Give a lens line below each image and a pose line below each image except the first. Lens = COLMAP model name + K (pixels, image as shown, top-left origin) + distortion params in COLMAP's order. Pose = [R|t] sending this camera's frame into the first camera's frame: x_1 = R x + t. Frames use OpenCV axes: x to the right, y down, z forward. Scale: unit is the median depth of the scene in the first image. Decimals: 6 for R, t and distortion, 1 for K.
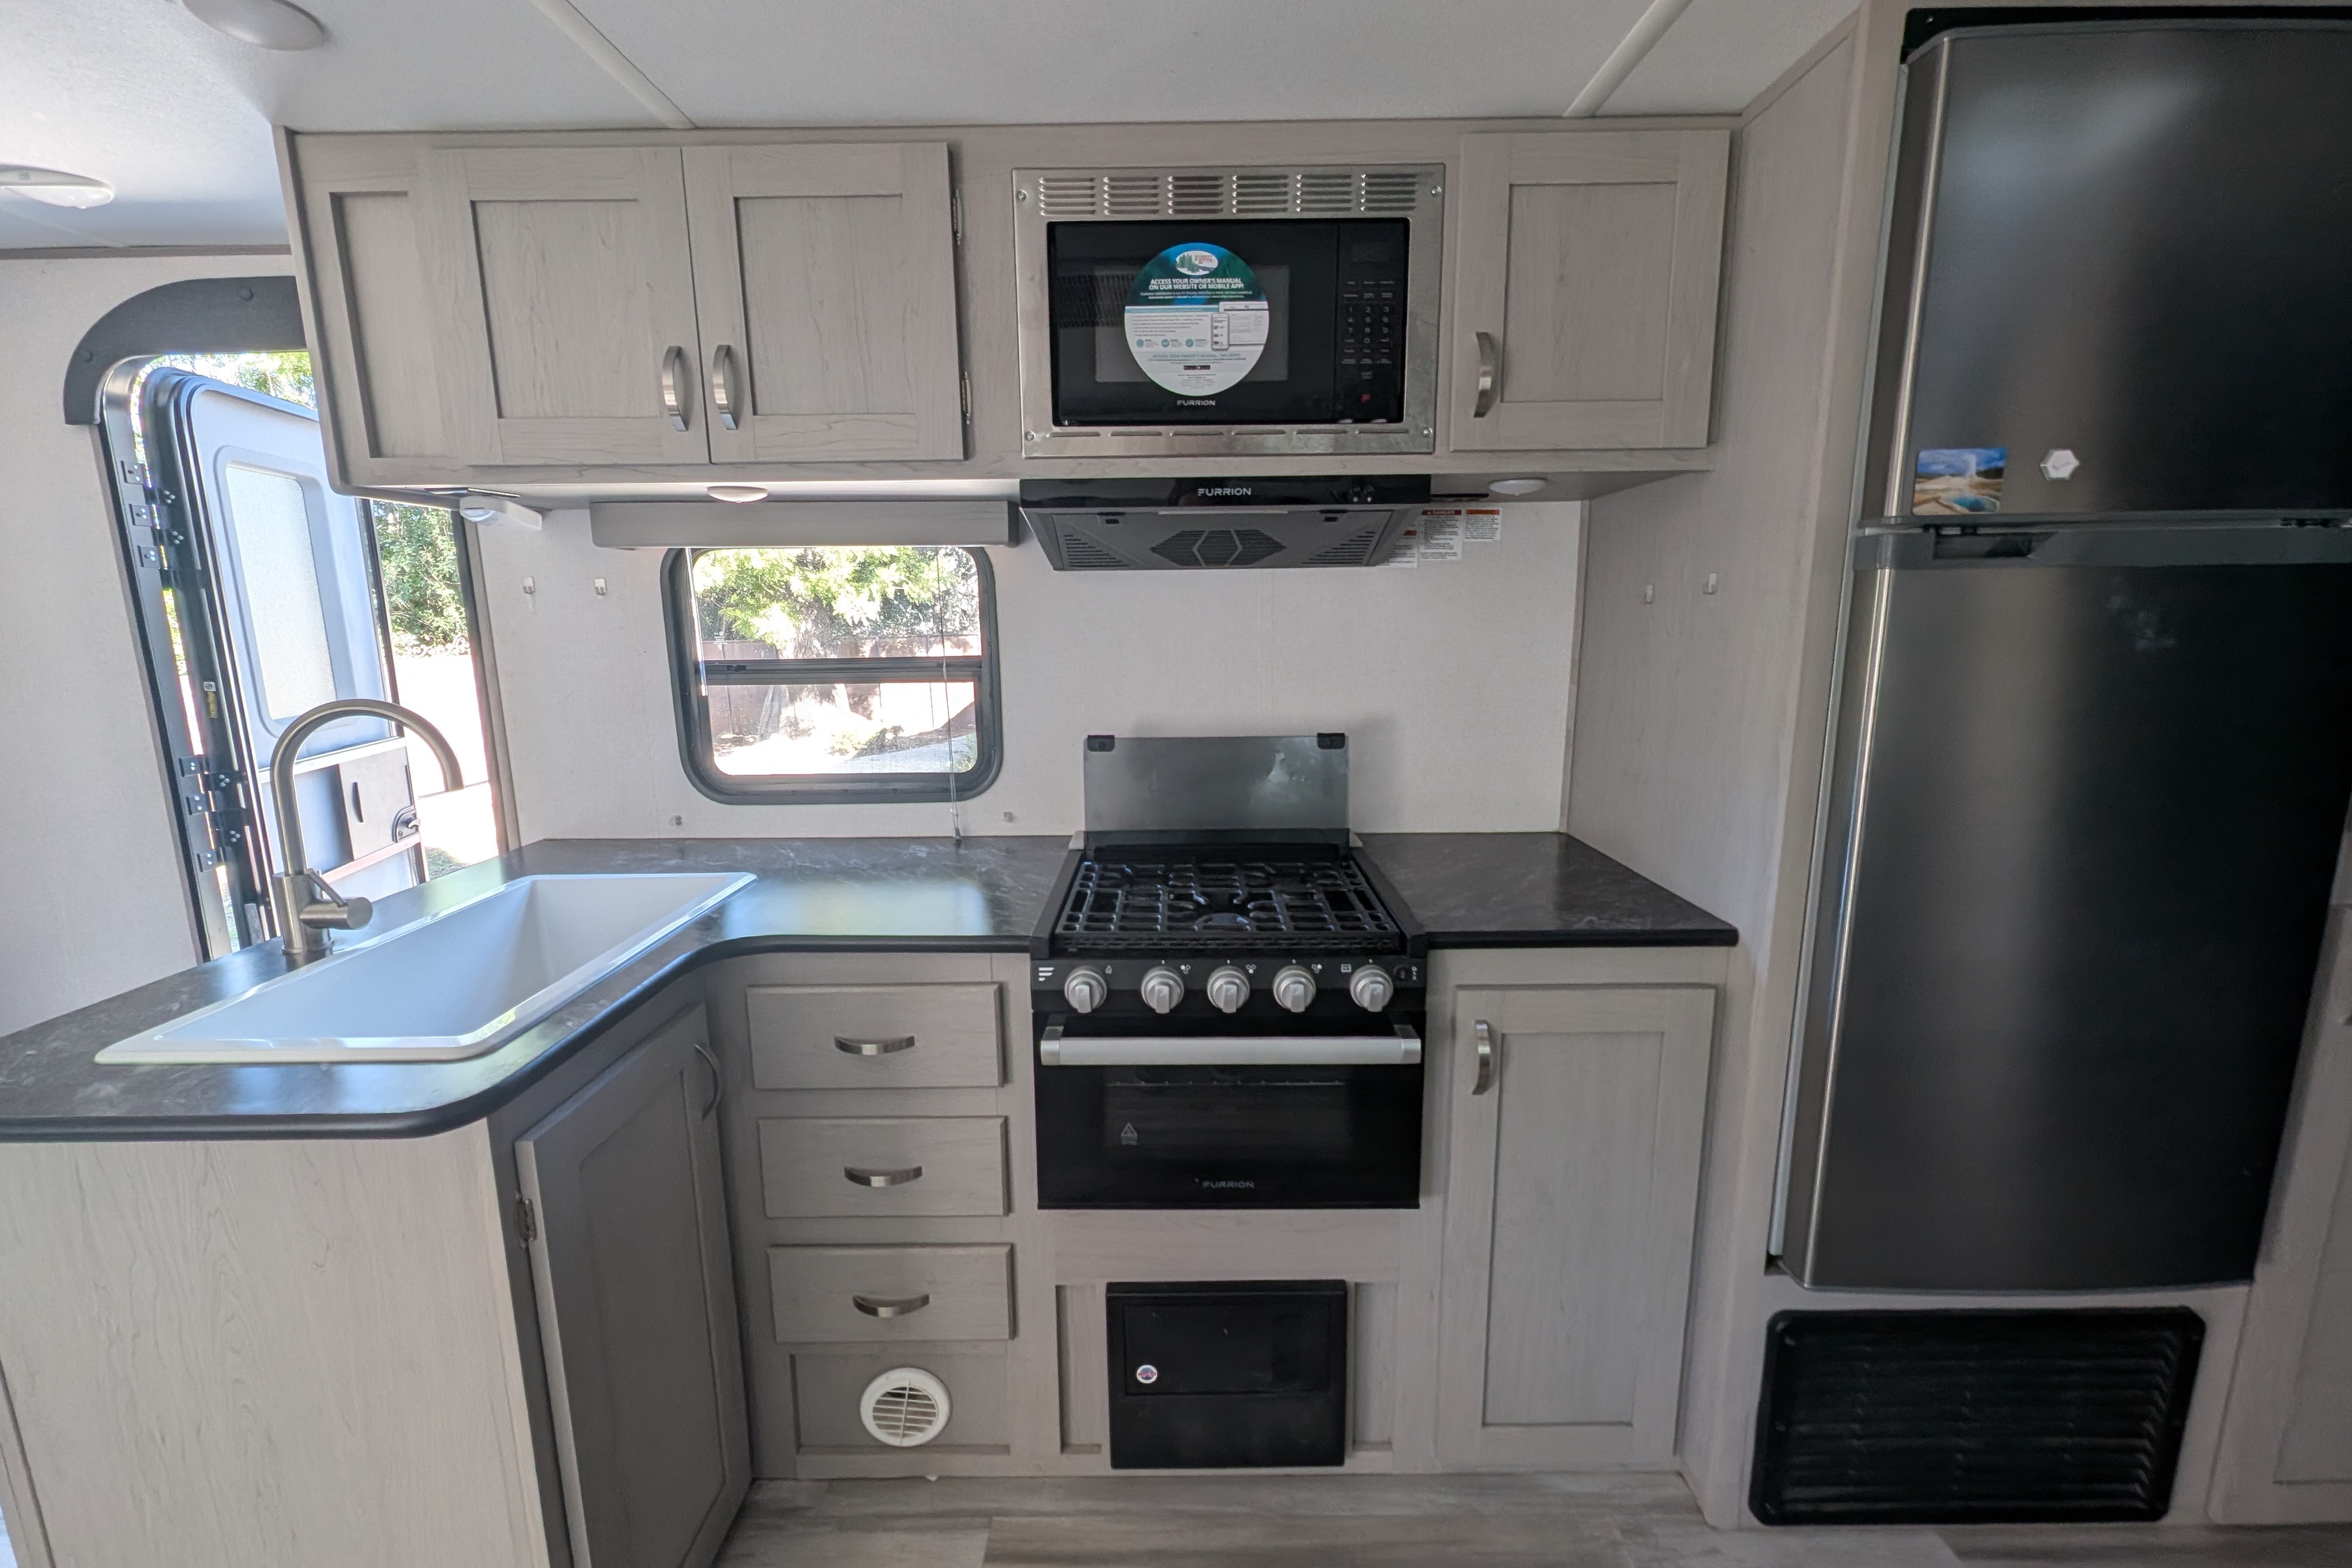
lens RADIAL K [[961.1, 0, 1180.1], [0, 961.1, 785.2], [0, 0, 1]] dist [0.001701, -0.000930]
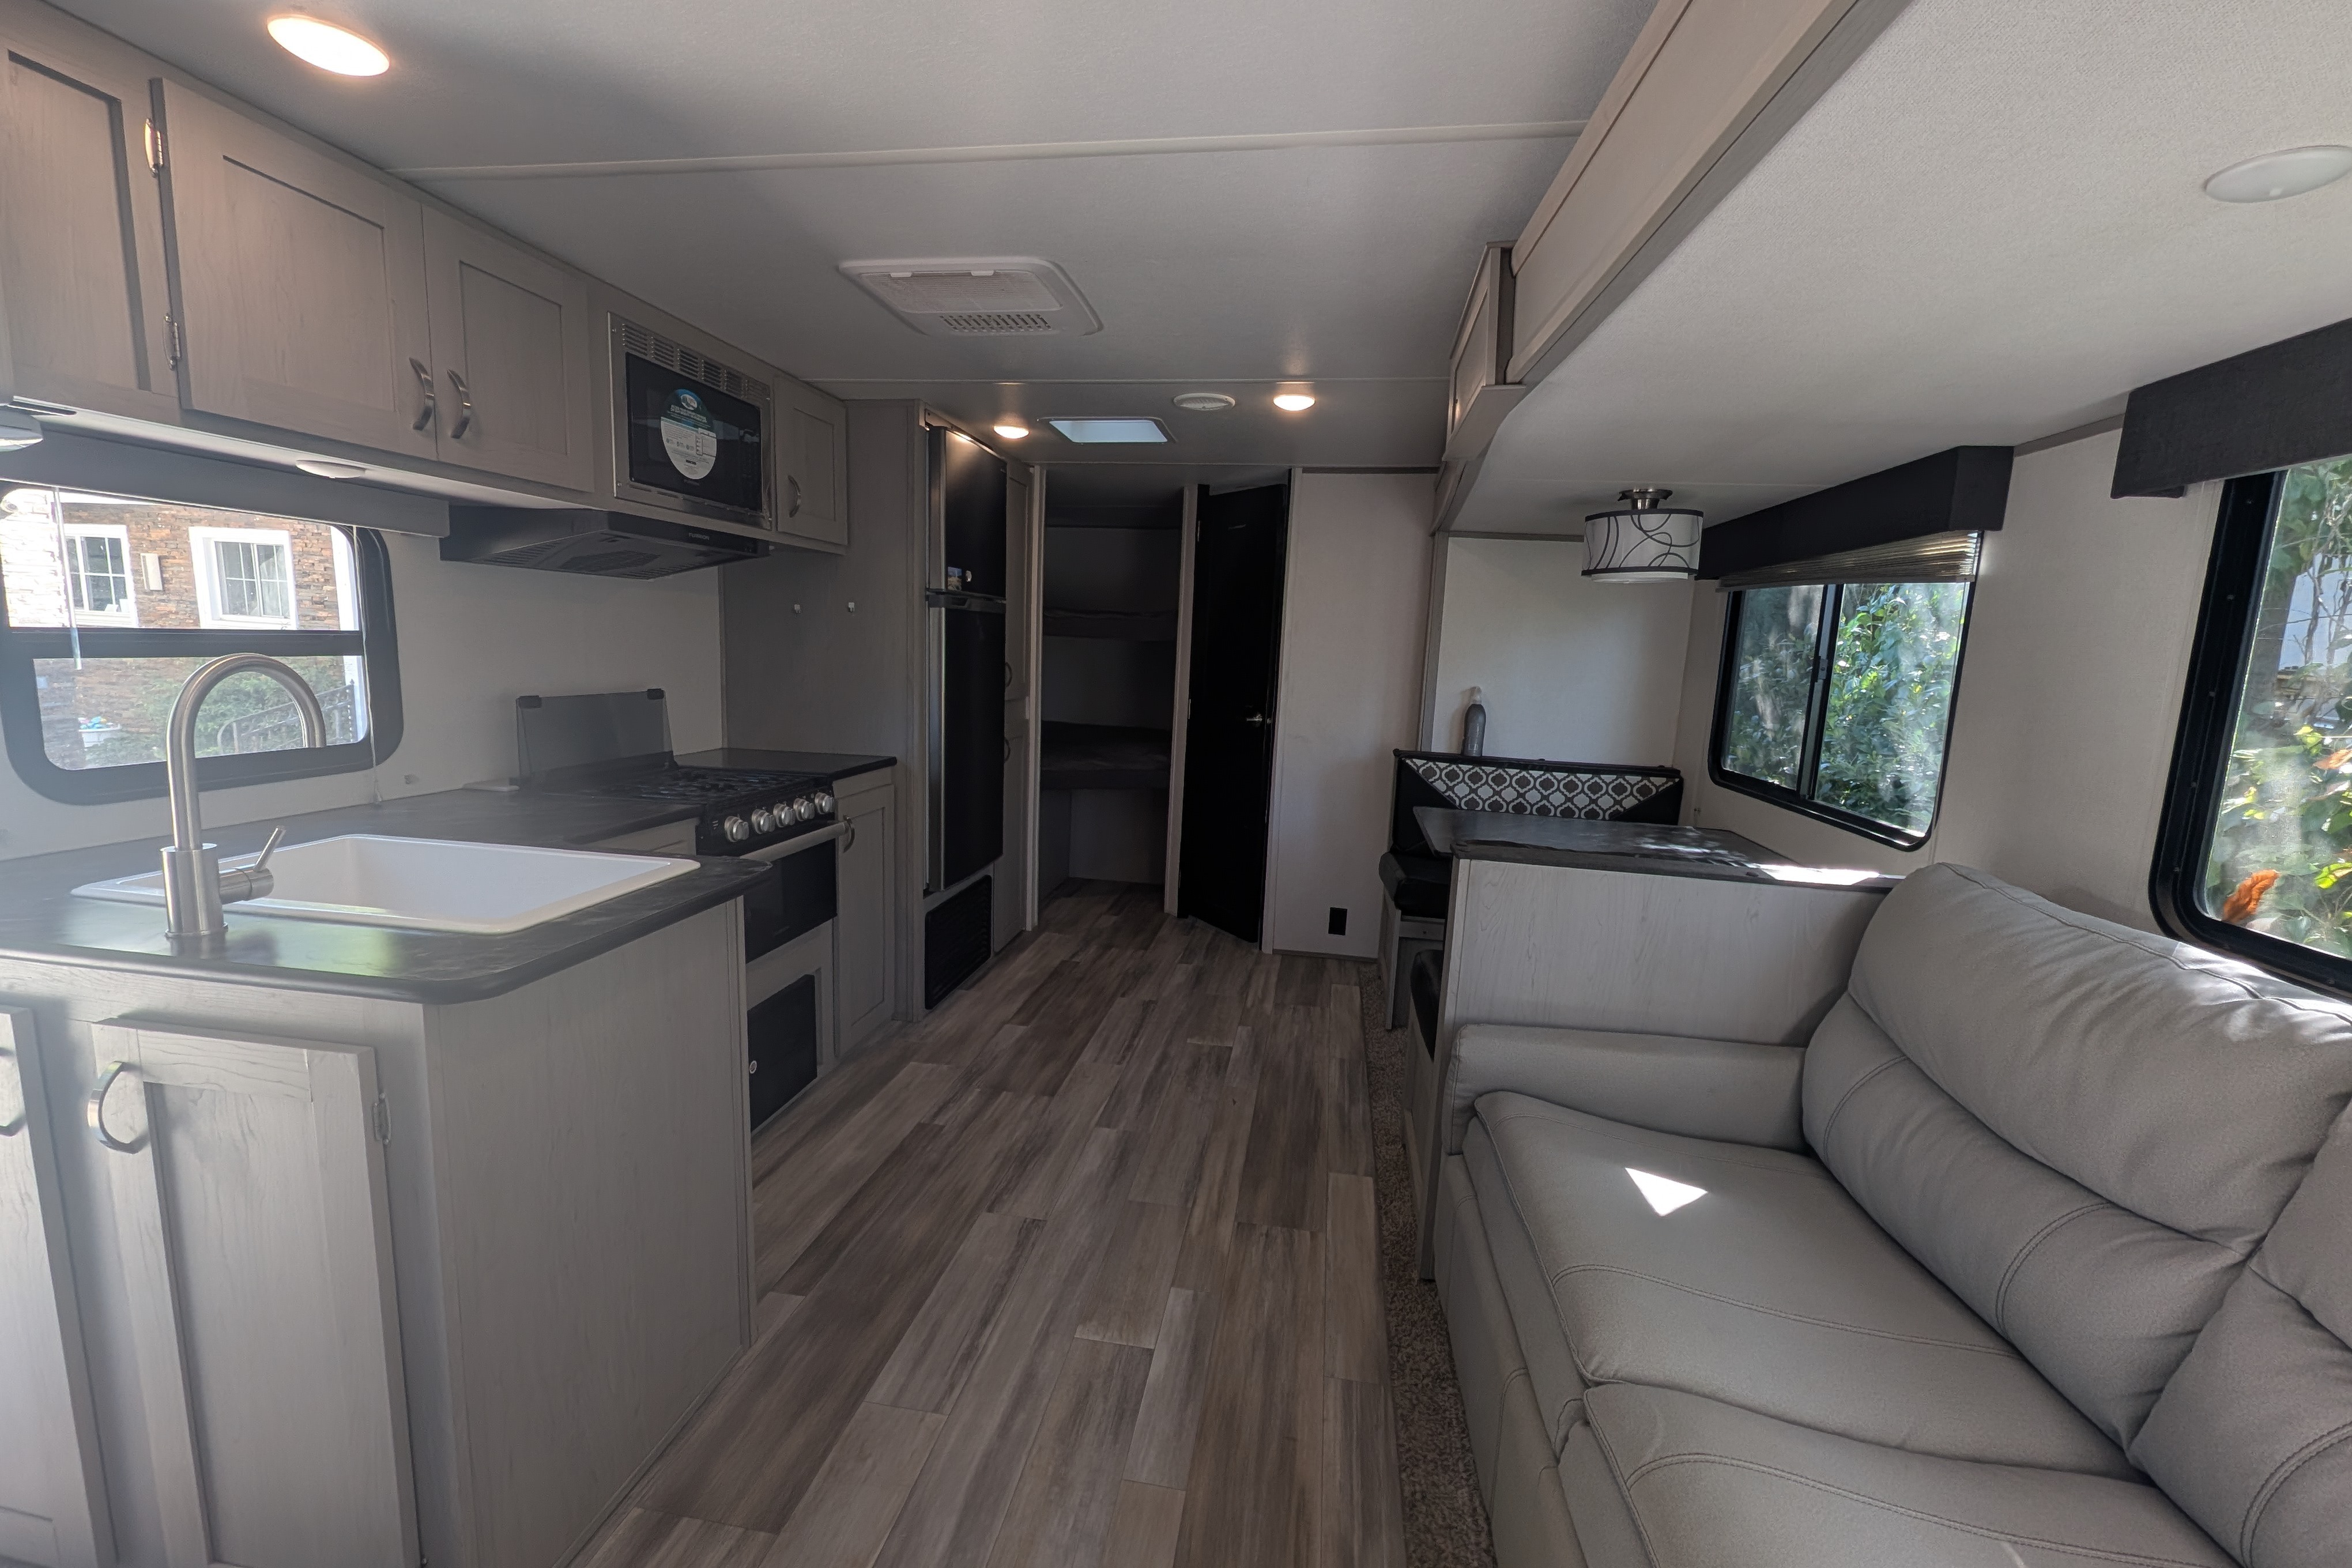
lens RADIAL K [[961.1, 0, 1183.4], [0, 961.1, 791.6], [0, 0, 1]] dist [0.001701, -0.000930]
pose [[0.149888, -0.136097, 0.979291, -1.553501], [0.129521, 0.984648, 0.117017, 0.046259], [-0.980183, 0.109300, 0.165214, -0.058575]]
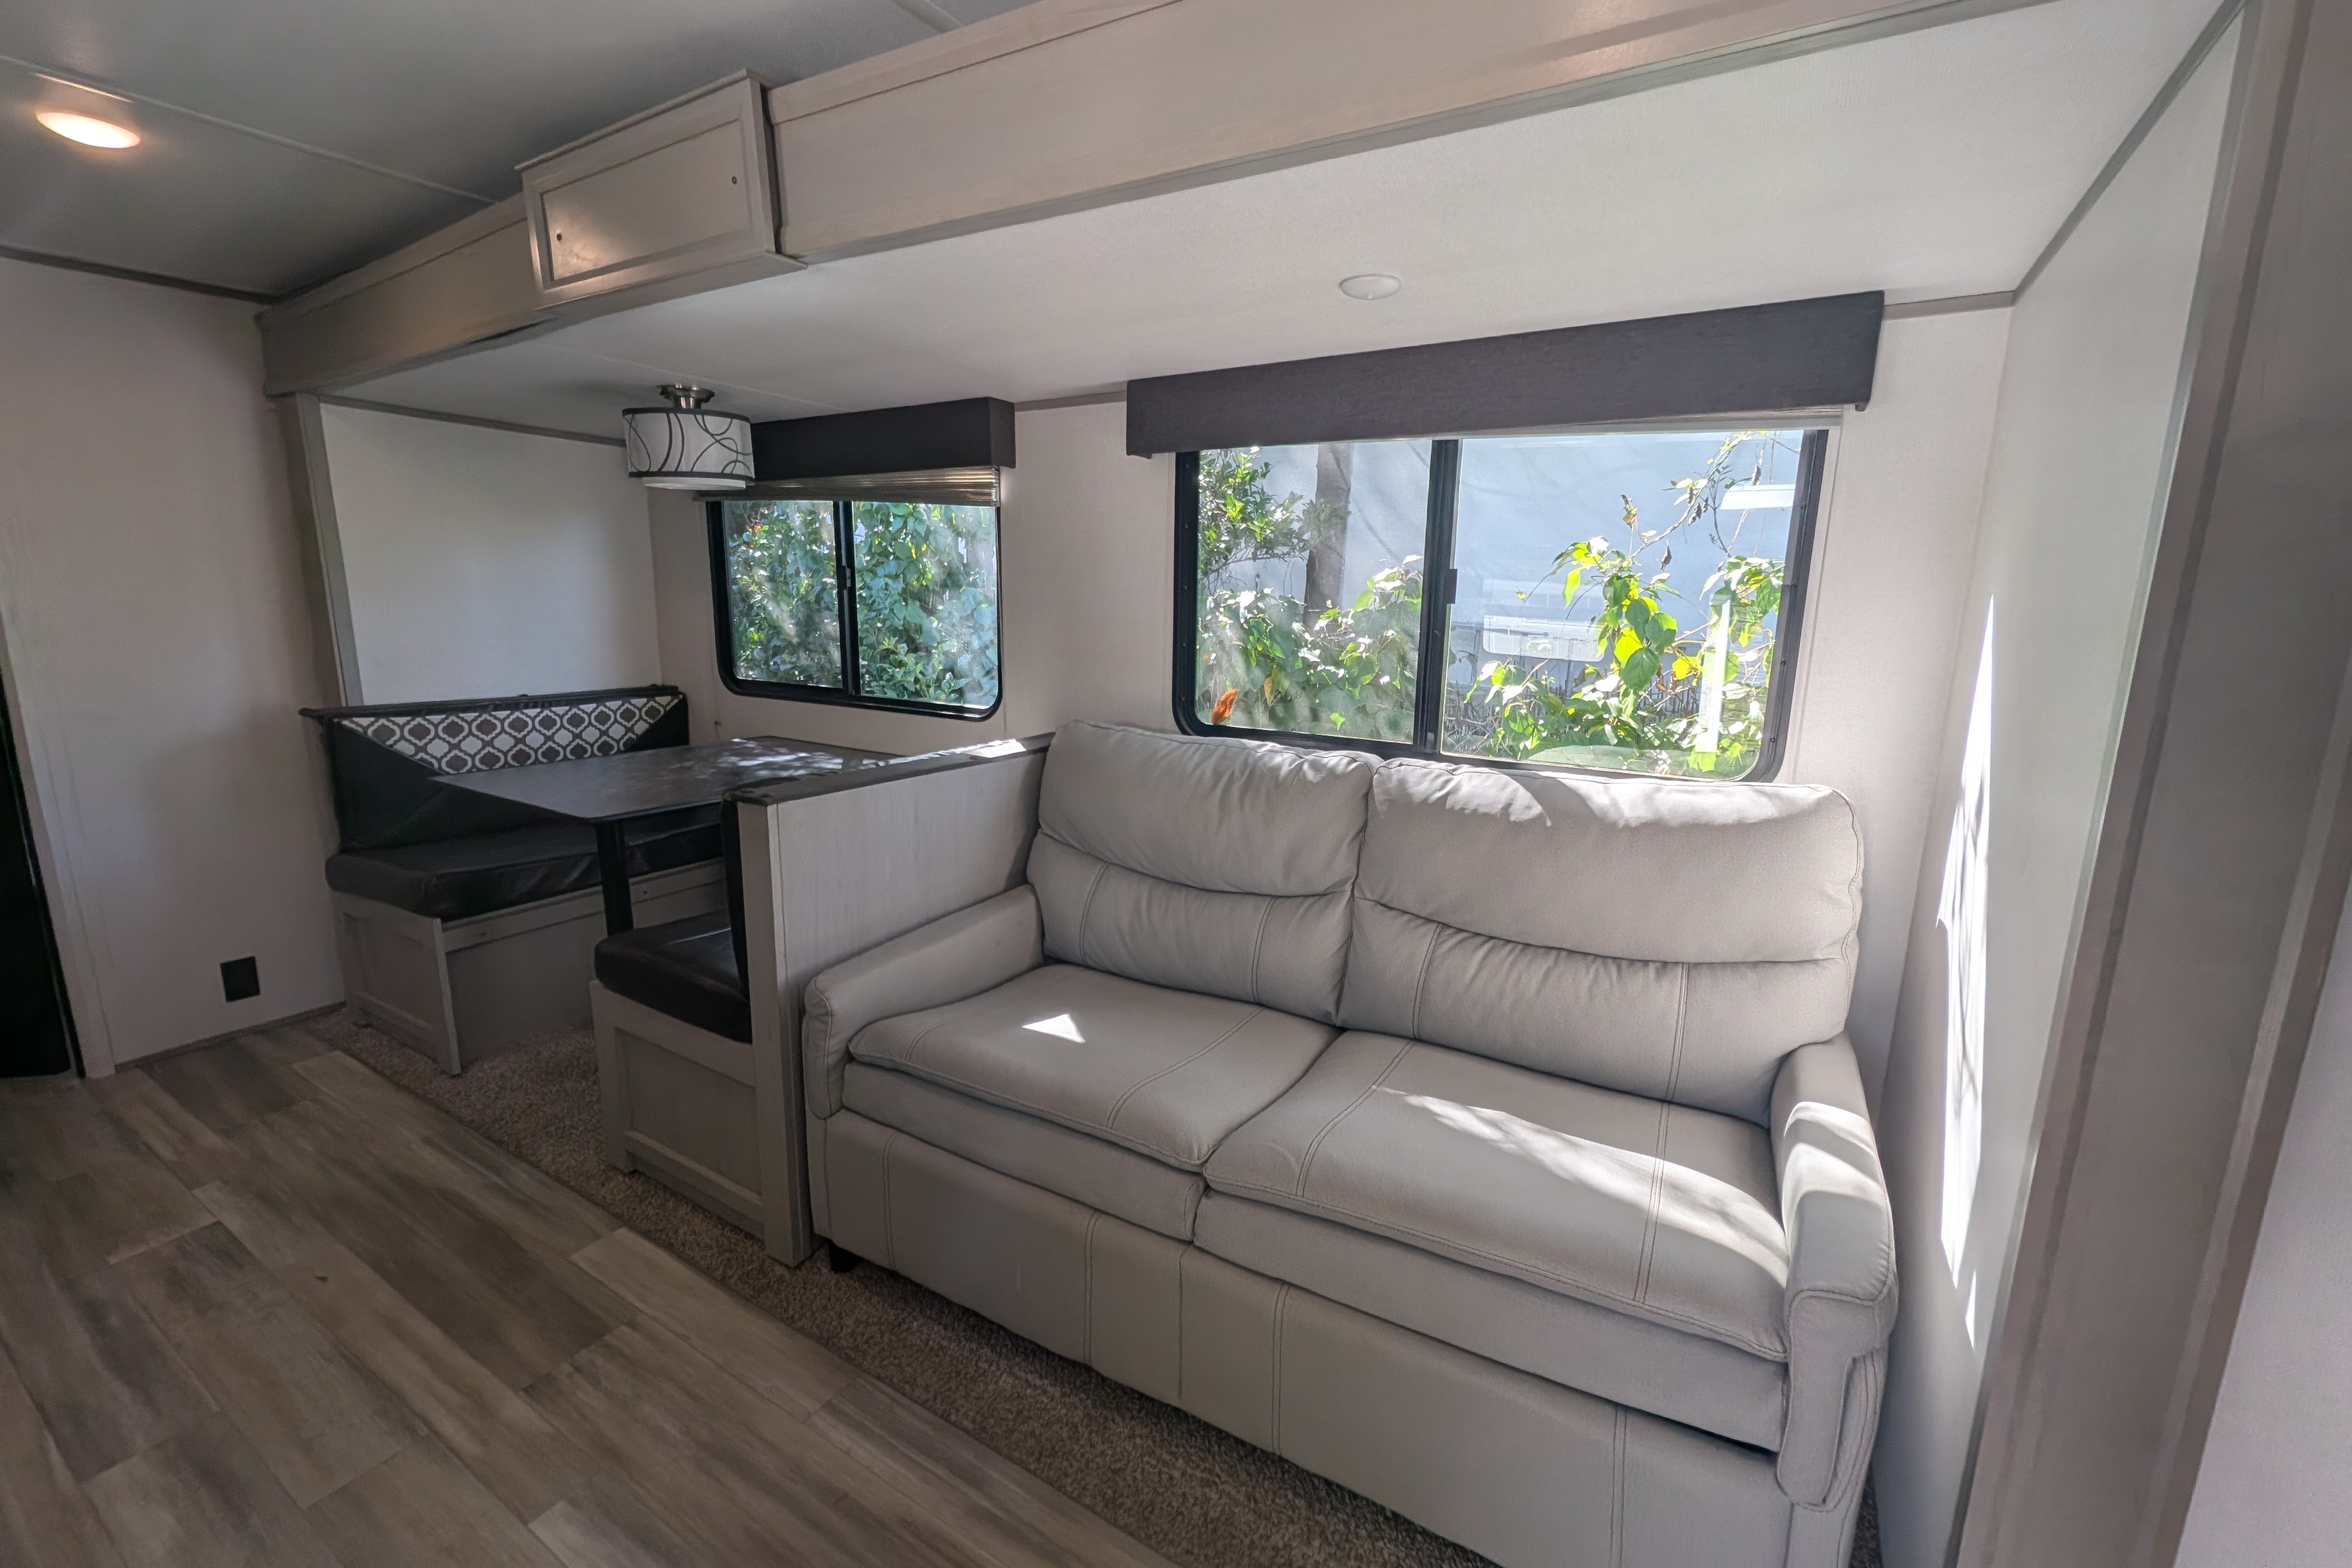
lens RADIAL K [[961.1, 0, 1167.7], [0, 961.1, 786.0], [0, 0, 1]] dist [0.001701, -0.000930]
pose [[-0.854218, -0.109270, 0.508303, -1.316569], [0.081541, 0.937410, 0.338547, -0.012599], [-0.513482, 0.330640, -0.791842, 0.313128]]
